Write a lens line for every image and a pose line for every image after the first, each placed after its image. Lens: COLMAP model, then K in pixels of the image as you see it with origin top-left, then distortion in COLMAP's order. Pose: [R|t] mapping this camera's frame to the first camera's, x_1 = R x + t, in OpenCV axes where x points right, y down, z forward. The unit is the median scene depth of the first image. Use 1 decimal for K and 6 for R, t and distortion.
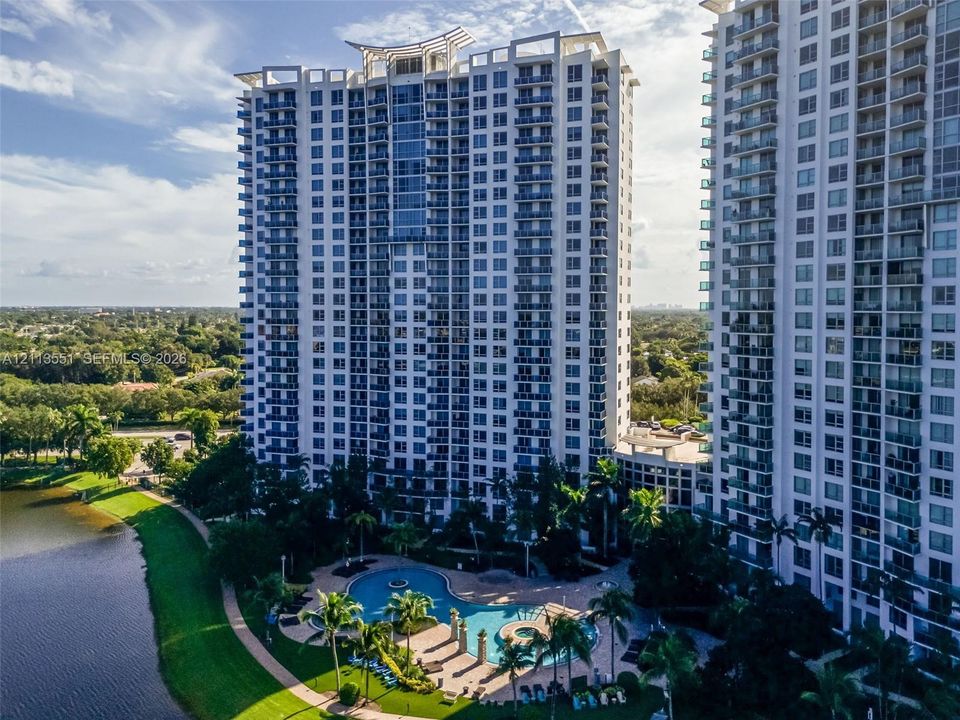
lens RADIAL K [[688.5, 0, 479.9], [0, 688.5, 358.9], [0, 0, 1]] dist [0.007298, 0.001699]
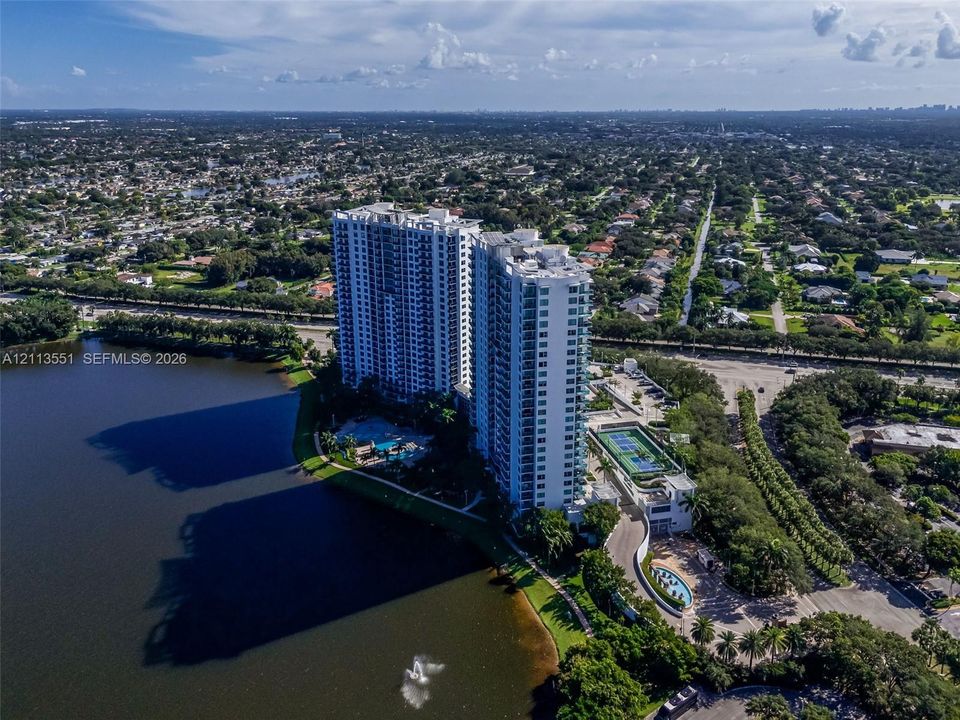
lens RADIAL K [[688.5, 0, 479.5], [0, 688.5, 359.8], [0, 0, 1]] dist [0.007298, 0.001699]
pose [[0.943219, 0.110255, -0.313339, 0.942533], [-0.017601, 0.958571, 0.284310, -0.616622], [0.331704, -0.262652, 0.906083, -1.097130]]
